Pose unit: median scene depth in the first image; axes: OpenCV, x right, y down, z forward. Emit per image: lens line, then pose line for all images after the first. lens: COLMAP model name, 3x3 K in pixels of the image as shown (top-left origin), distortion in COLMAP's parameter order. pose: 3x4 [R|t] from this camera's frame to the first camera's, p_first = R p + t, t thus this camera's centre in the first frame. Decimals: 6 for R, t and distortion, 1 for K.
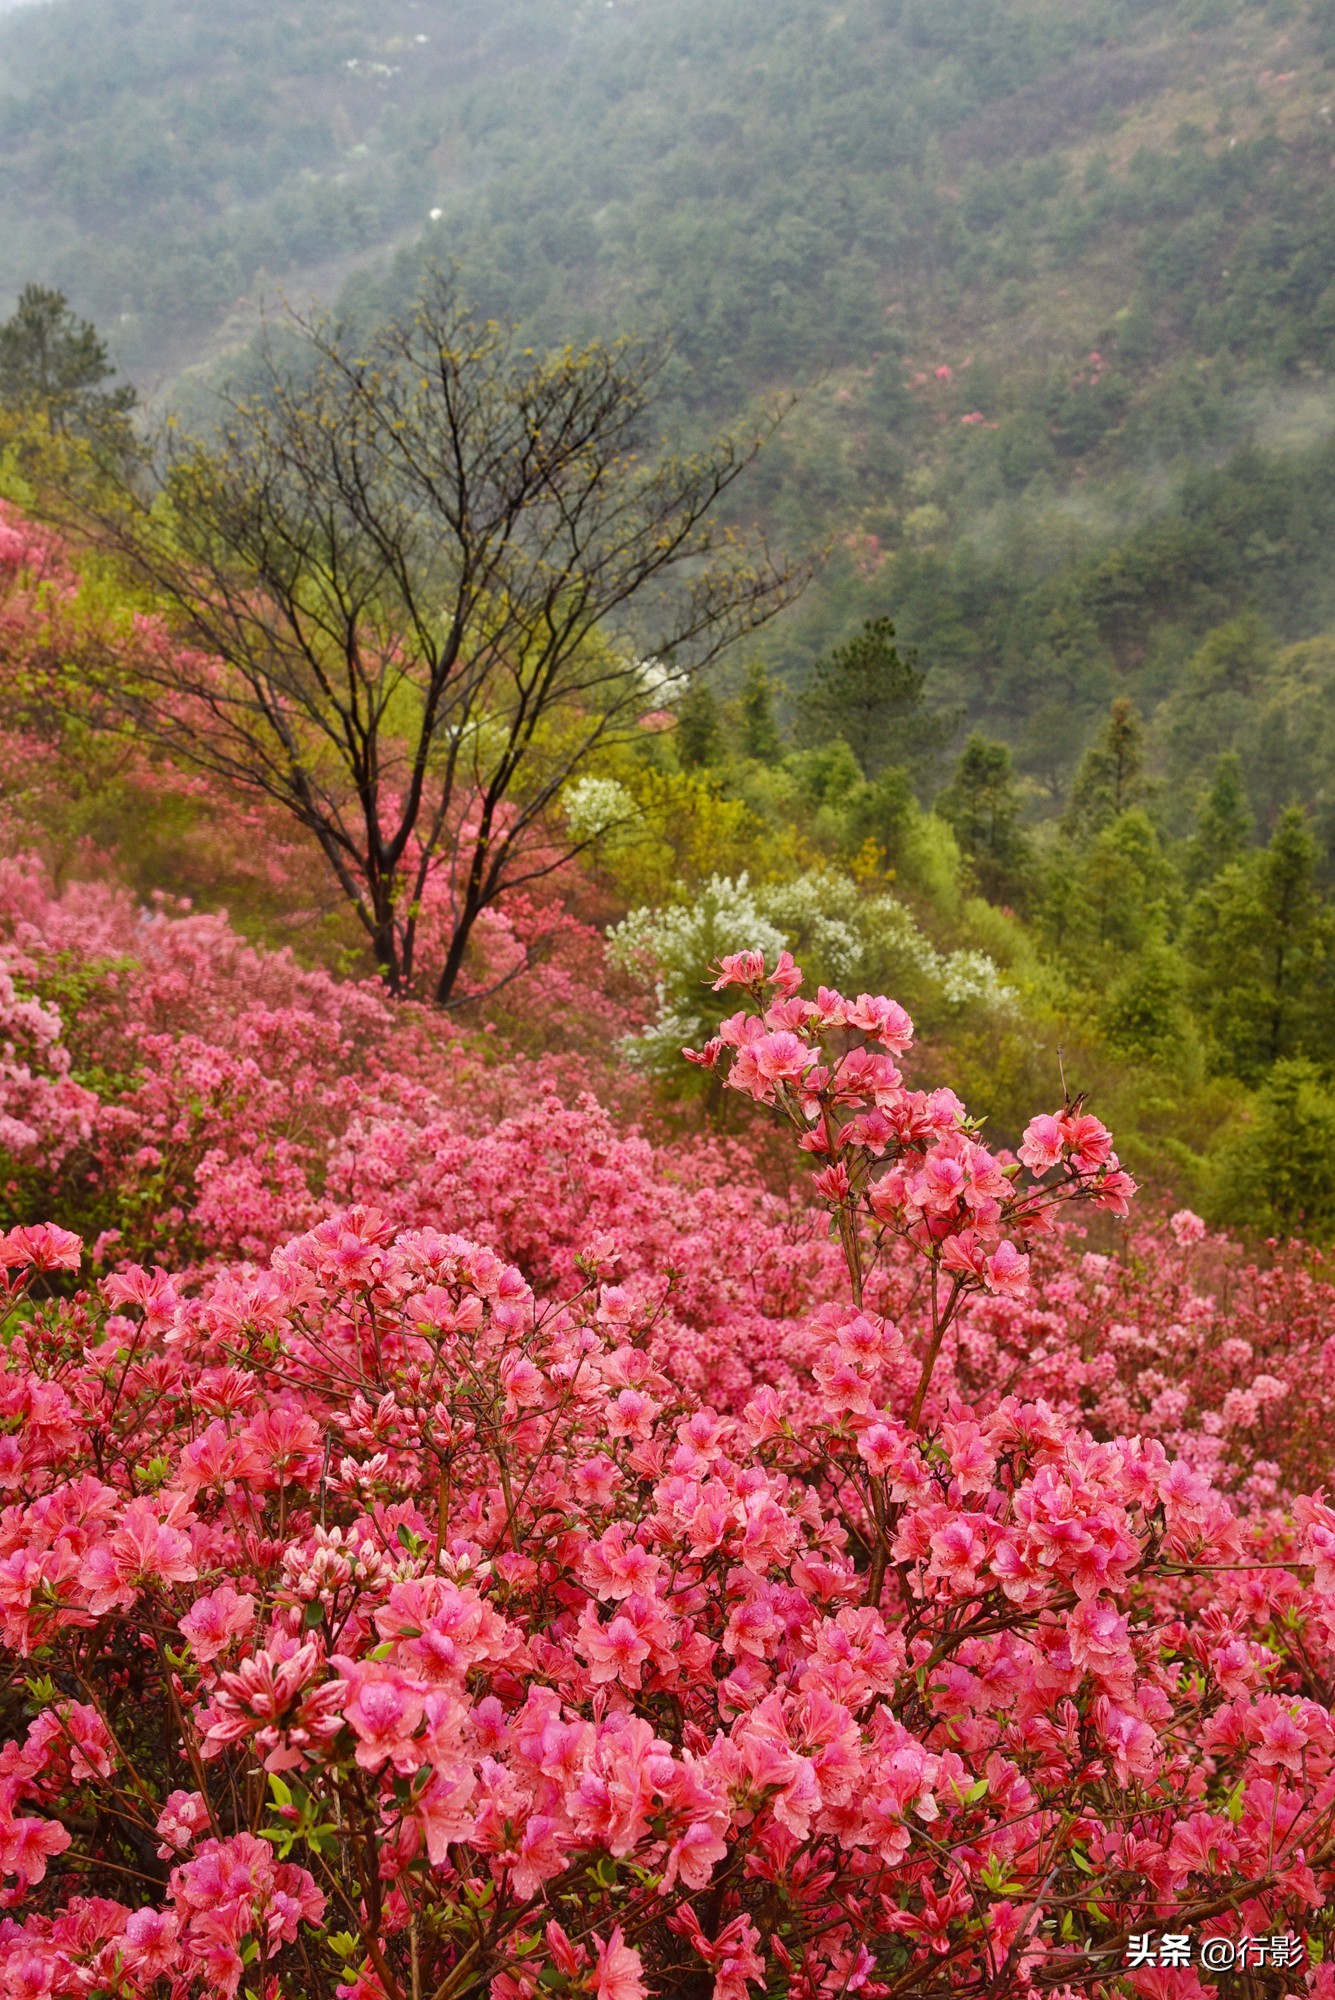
lens RADIAL K [[2461.2, 0, 667.5], [0, 2461.2, 1000.0], [0, 0, 1]] dist [0.199640, -0.035426]
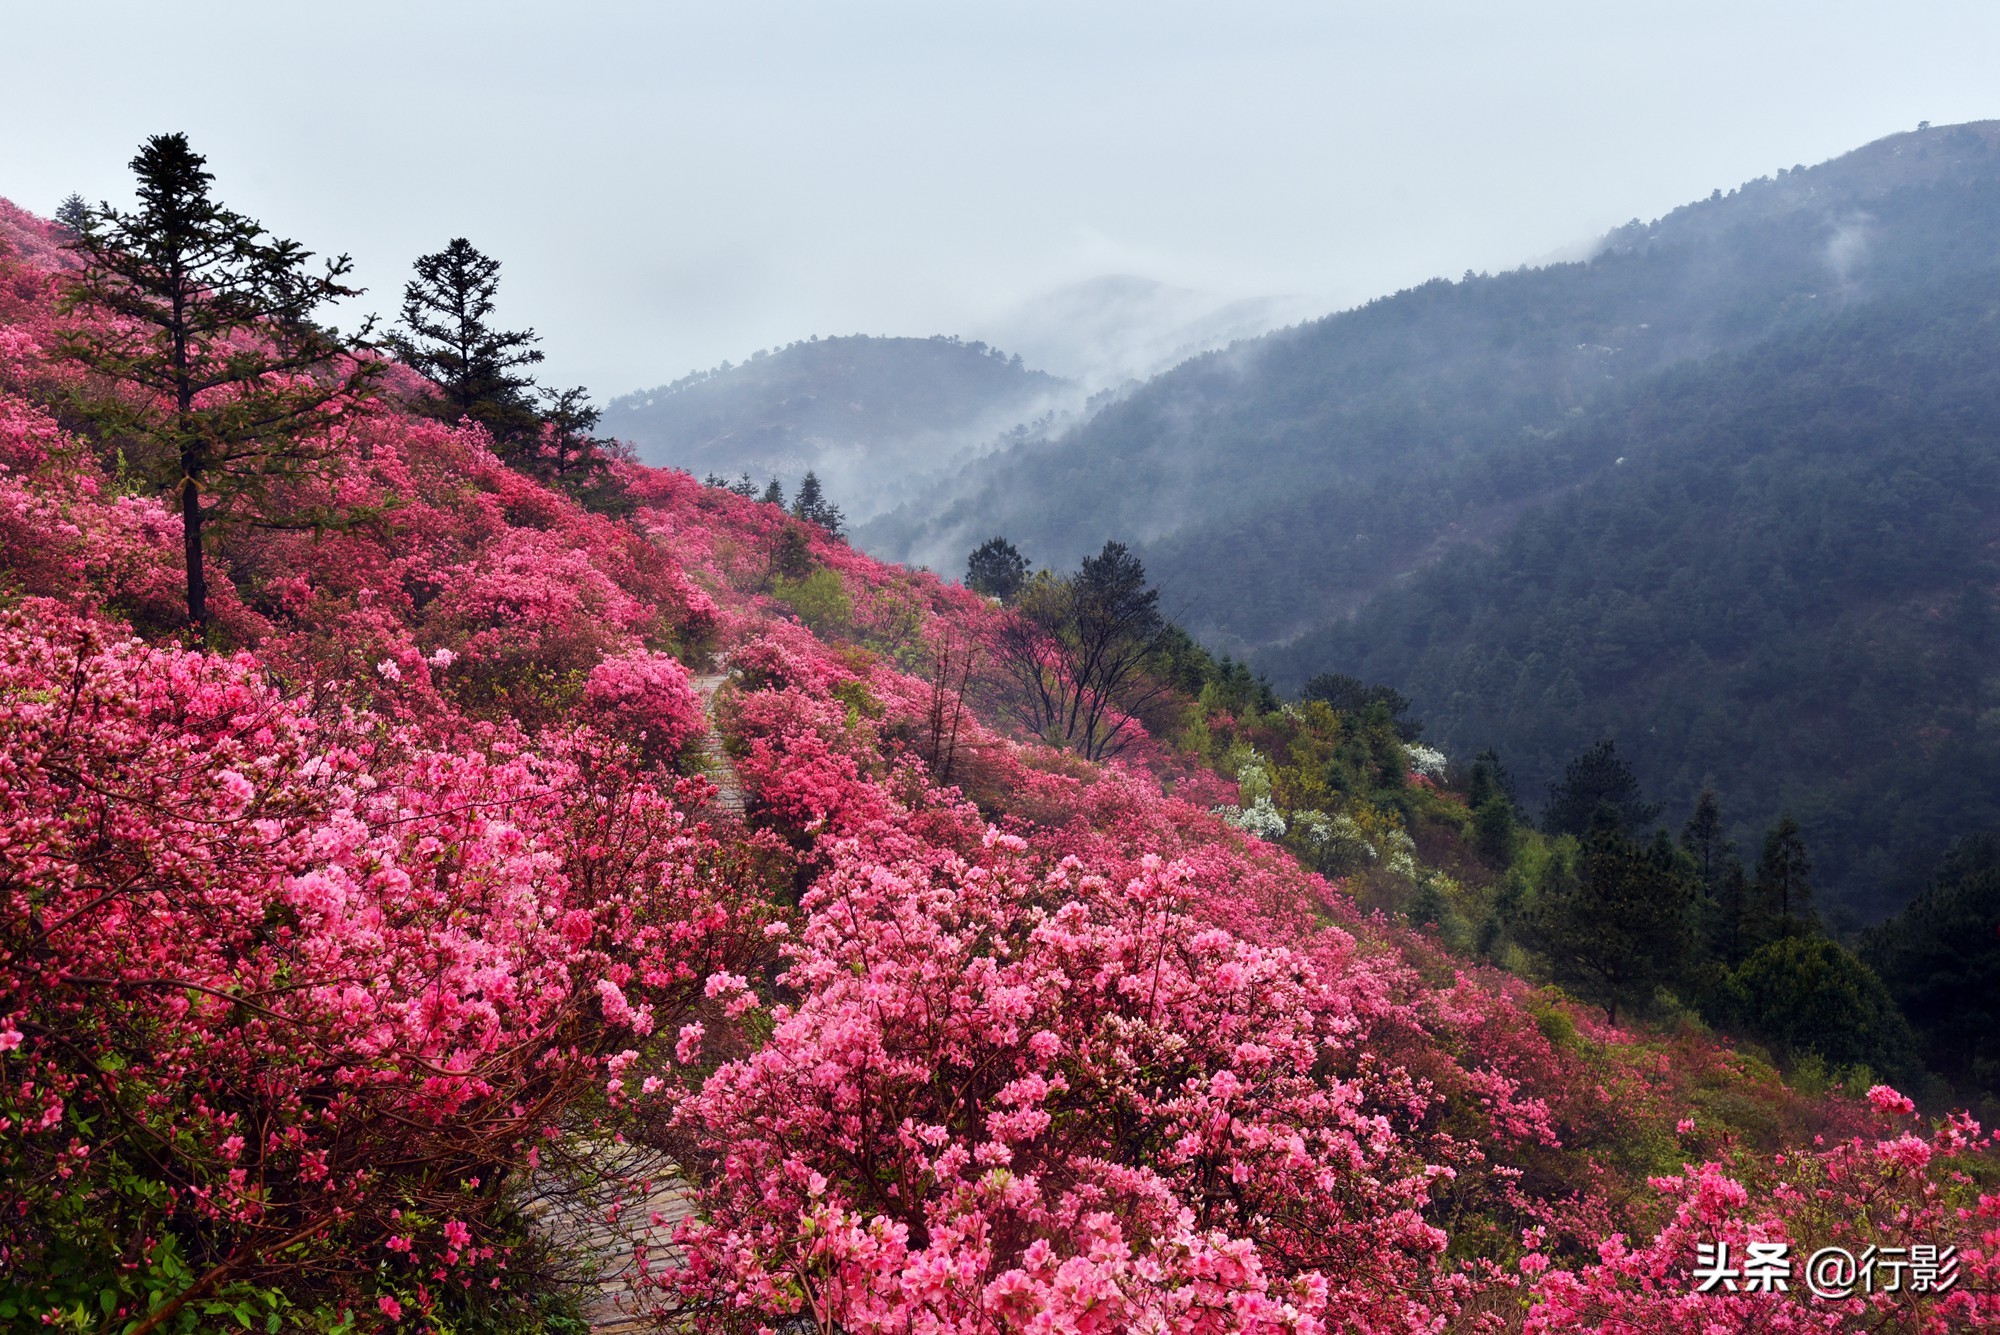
lens RADIAL K [[2567.2, 0, 1000.0], [0, 2567.2, 667.5], [0, 0, 1]] dist [0.134665, 0.057504]
pose [[0.917489, 0.052556, -0.394274, 0.134967], [-0.132599, 0.974945, -0.178606, 0.054442], [0.375009, 0.216149, 0.901470, -0.241787]]
